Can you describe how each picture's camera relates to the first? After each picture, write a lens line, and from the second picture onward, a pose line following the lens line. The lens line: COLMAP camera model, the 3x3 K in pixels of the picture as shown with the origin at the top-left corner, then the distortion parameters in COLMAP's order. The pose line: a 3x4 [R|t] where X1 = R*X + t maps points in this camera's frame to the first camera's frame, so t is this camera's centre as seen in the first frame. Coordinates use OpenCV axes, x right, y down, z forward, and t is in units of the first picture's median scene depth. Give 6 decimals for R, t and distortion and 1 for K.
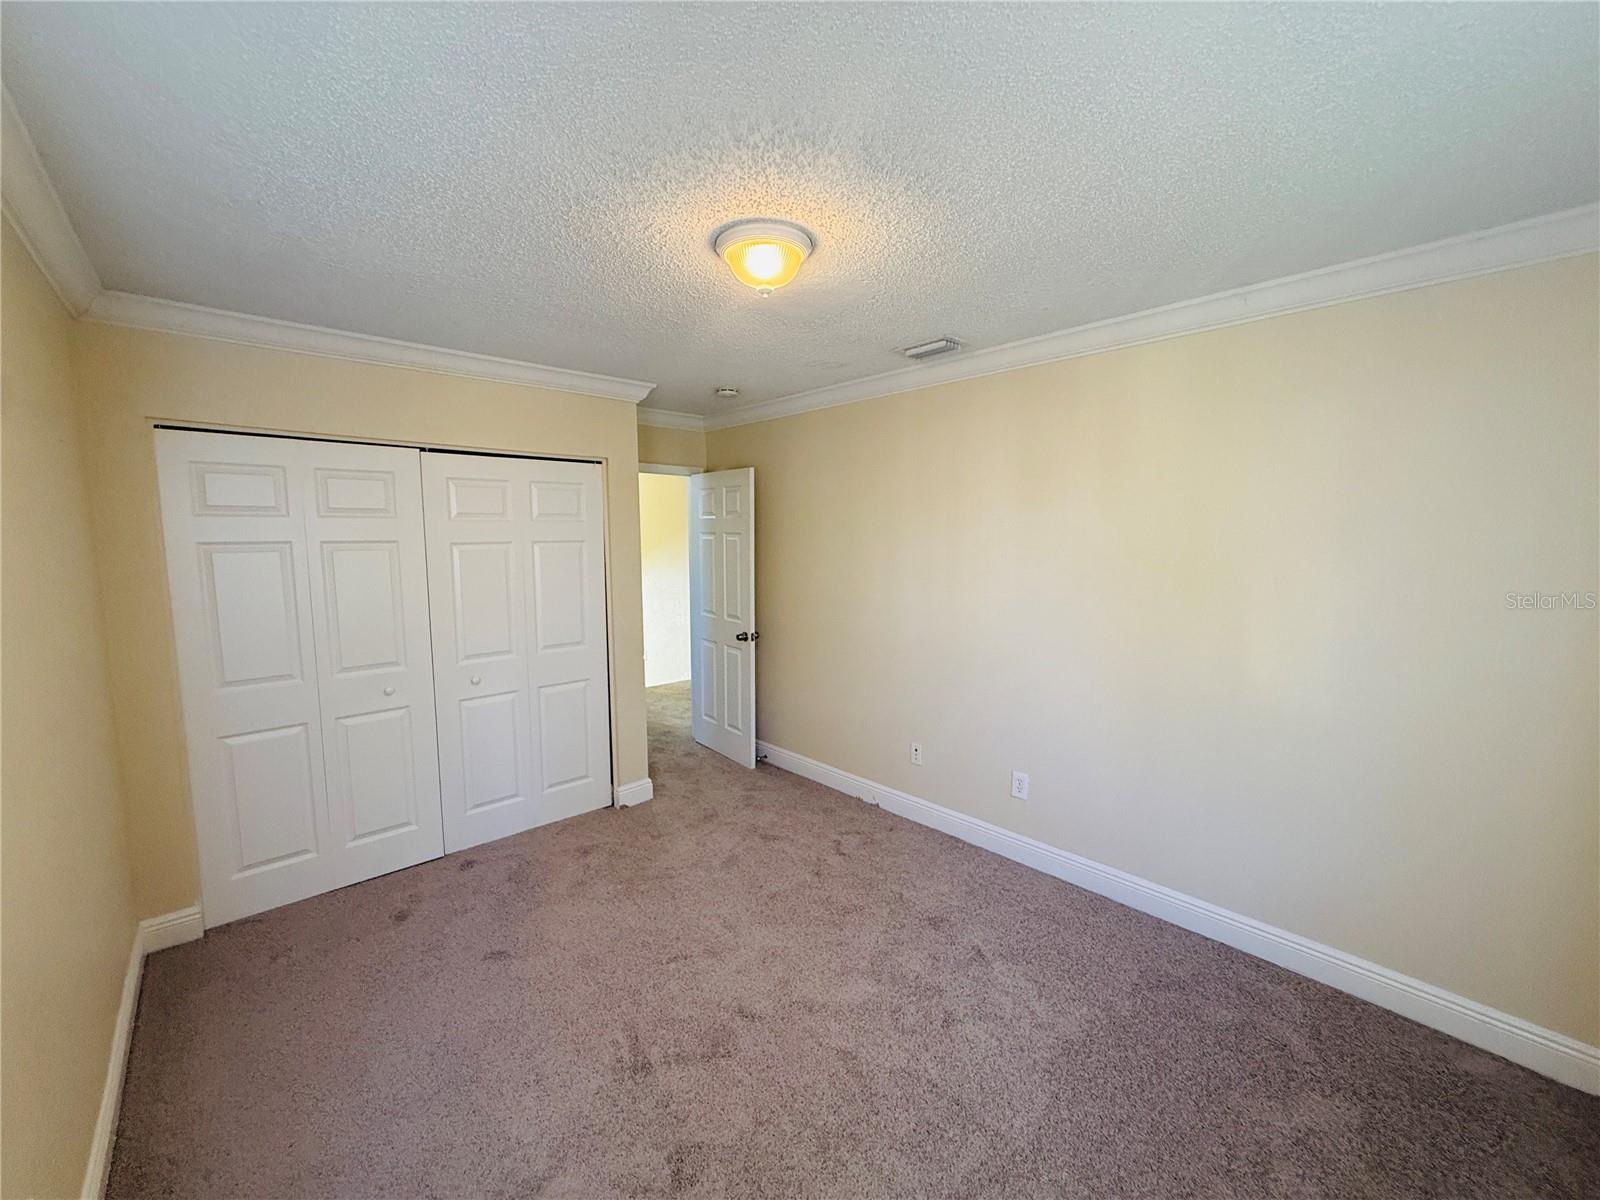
lens RADIAL K [[639.8, 0, 795.4], [0, 639.8, 597.8], [0, 0, 1]] dist [-0.000625, 0.000581]
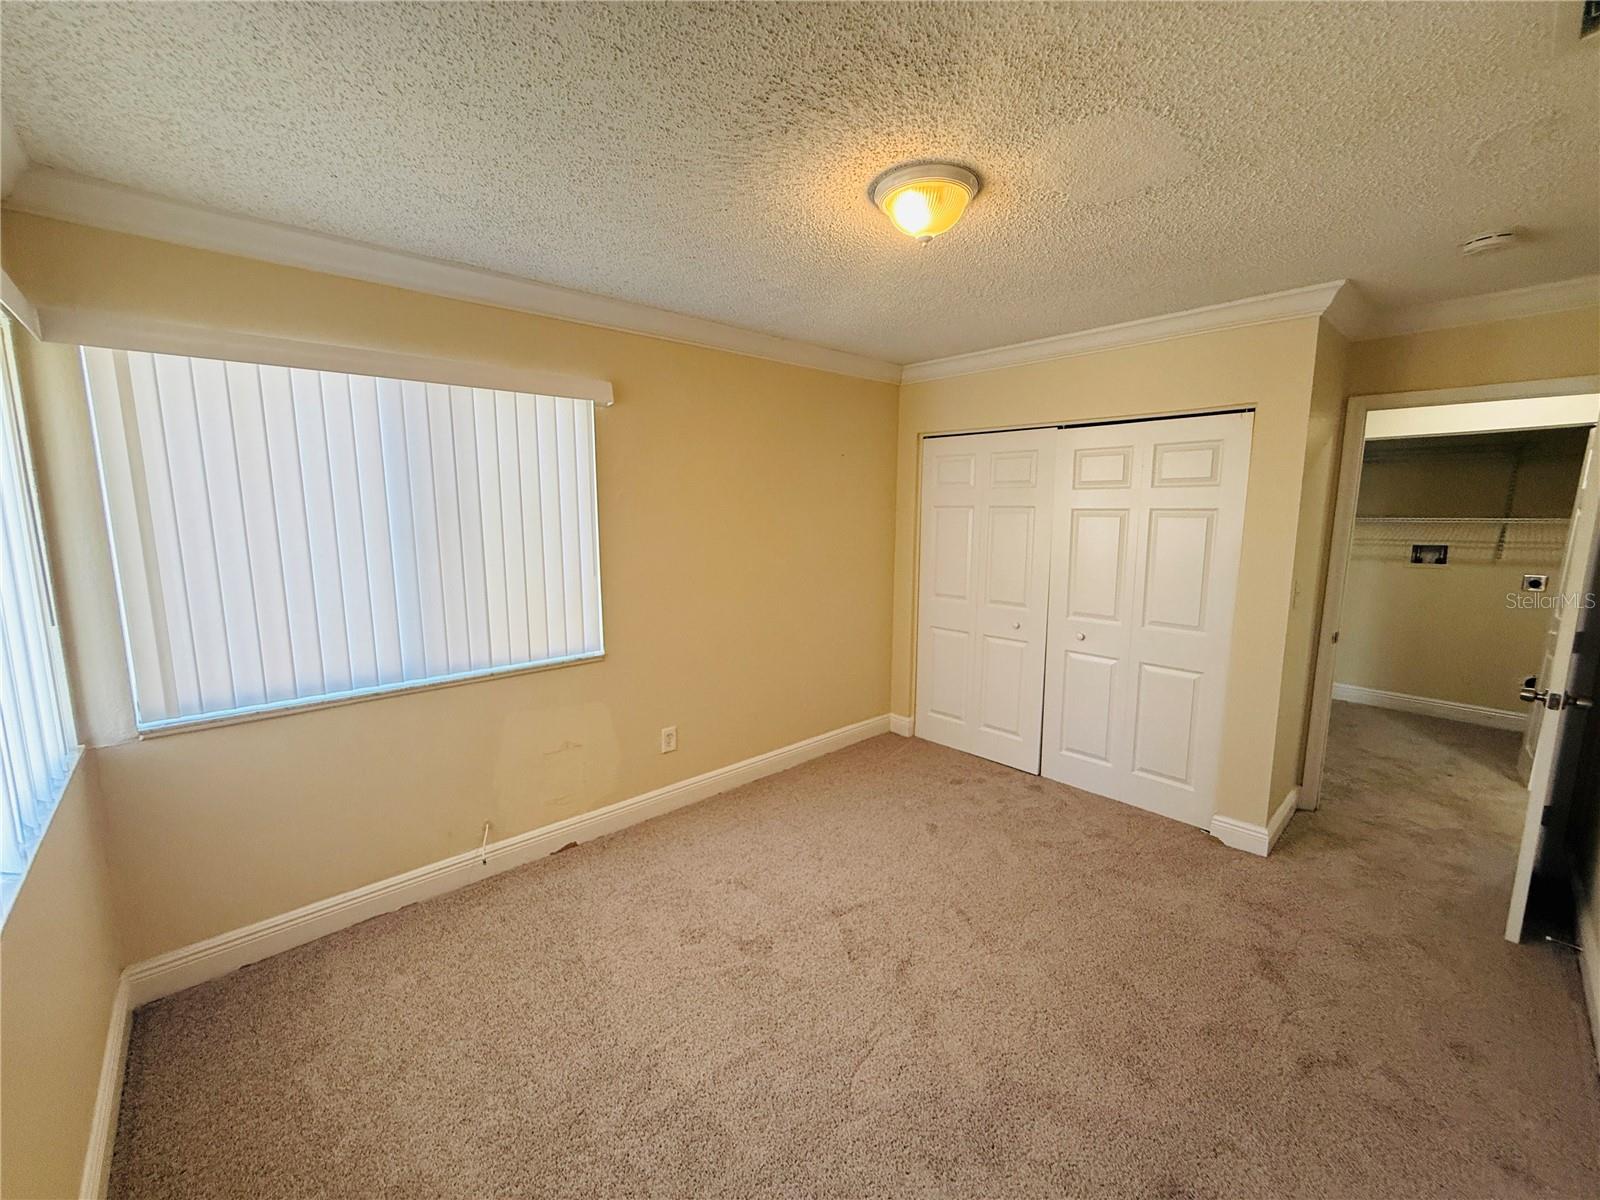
lens RADIAL K [[642.8, 0, 796.8], [0, 642.8, 593.6], [0, 0, 1]] dist [0.001784, 0.000349]
pose [[0.009910, 0.139561, -0.990164, 0.556119], [-0.102950, 0.985093, 0.137816, -0.042429], [0.994637, 0.100572, 0.024130, 0.480573]]
